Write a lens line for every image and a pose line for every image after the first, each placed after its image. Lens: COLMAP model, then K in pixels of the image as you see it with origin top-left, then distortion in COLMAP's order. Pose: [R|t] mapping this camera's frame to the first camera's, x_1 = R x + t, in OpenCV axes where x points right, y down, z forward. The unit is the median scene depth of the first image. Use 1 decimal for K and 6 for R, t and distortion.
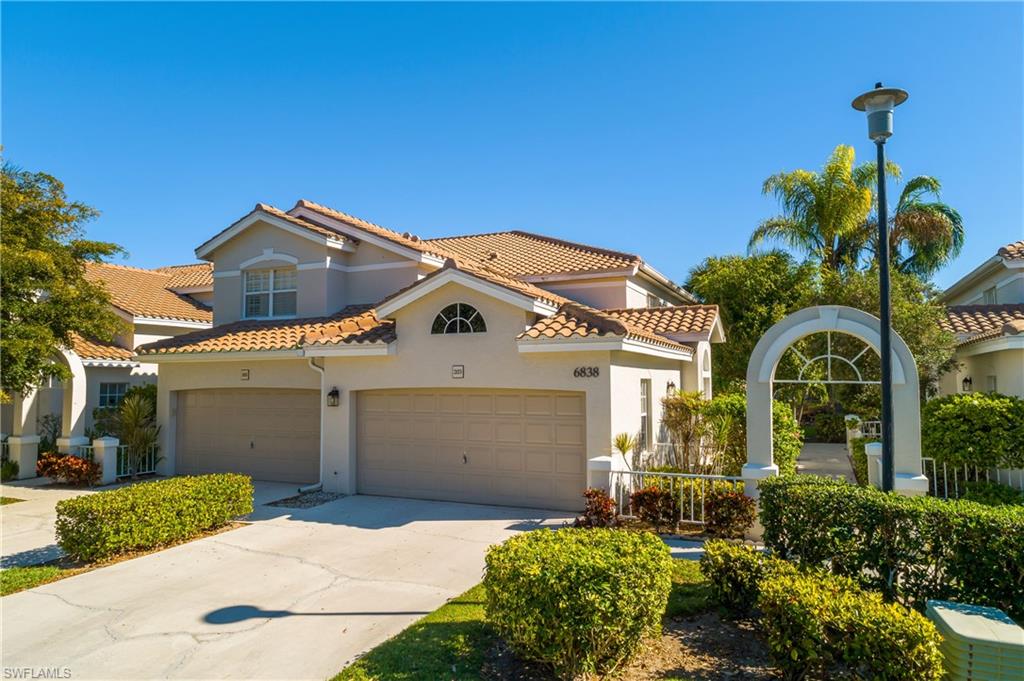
lens RADIAL K [[684.8, 0, 512.0], [0, 684.8, 340.5], [0, 0, 1]] dist [-0.003858, 0.000475]
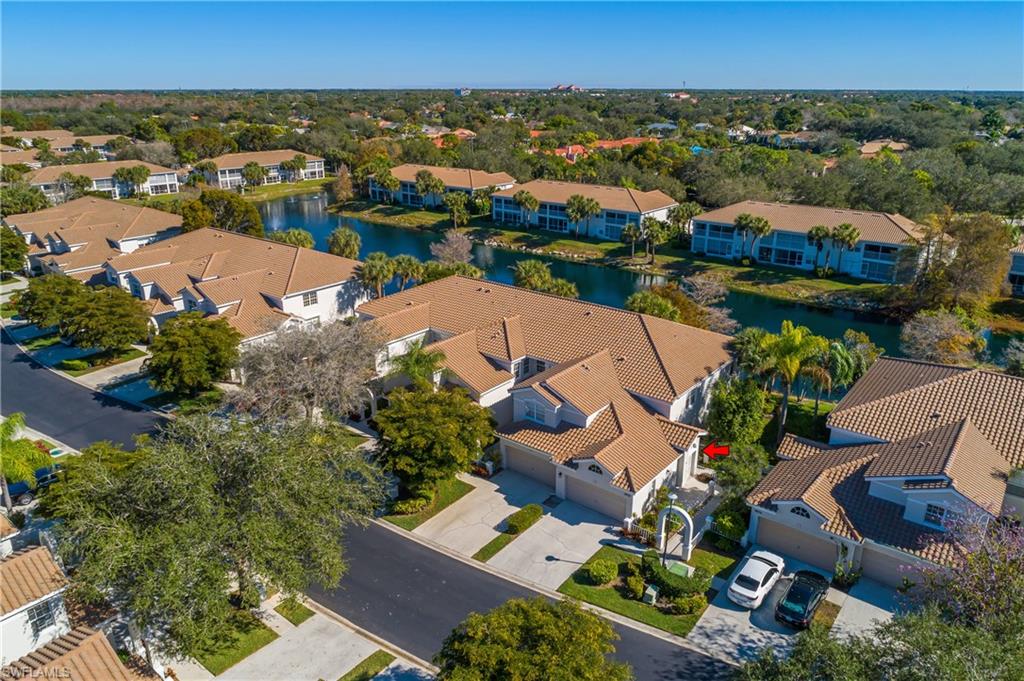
lens RADIAL K [[684.8, 0, 512.0], [0, 684.8, 340.5], [0, 0, 1]] dist [-0.003858, 0.000475]
pose [[0.967704, 0.085069, -0.237300, 0.223717], [0.016793, 0.917496, 0.397391, -1.595294], [0.251528, -0.388542, 0.886436, -1.556949]]
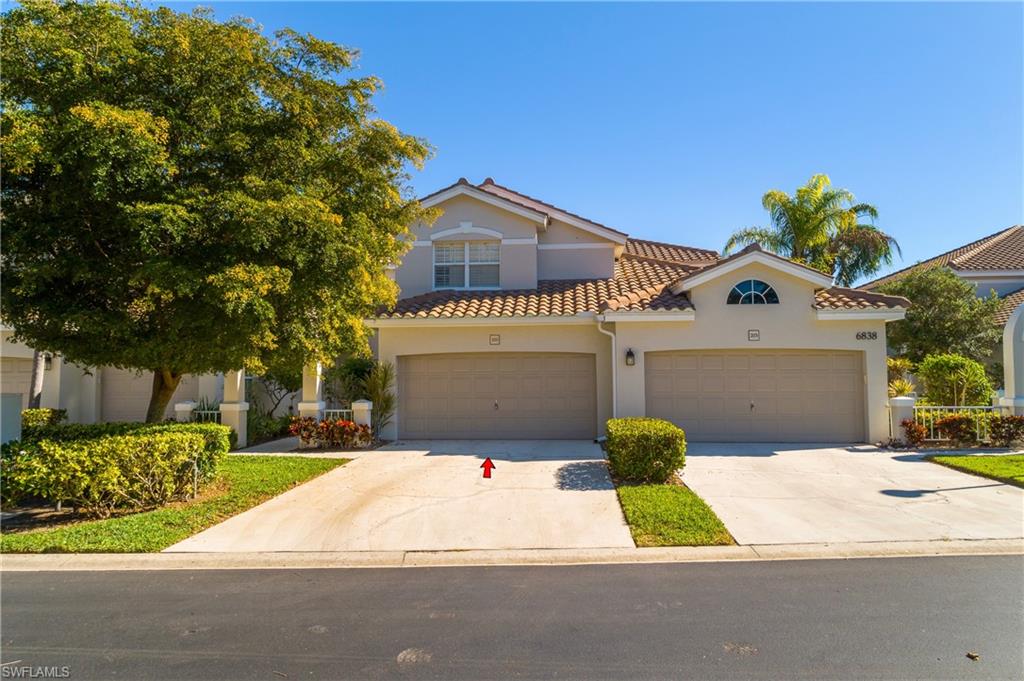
lens RADIAL K [[684.8, 0, 512.0], [0, 684.8, 340.5], [0, 0, 1]] dist [-0.003858, 0.000475]
pose [[0.940236, 0.018051, 0.340046, -0.686617], [-0.019522, 0.999809, 0.000906, 0.047167], [-0.339965, -0.007490, 0.940408, -0.005535]]
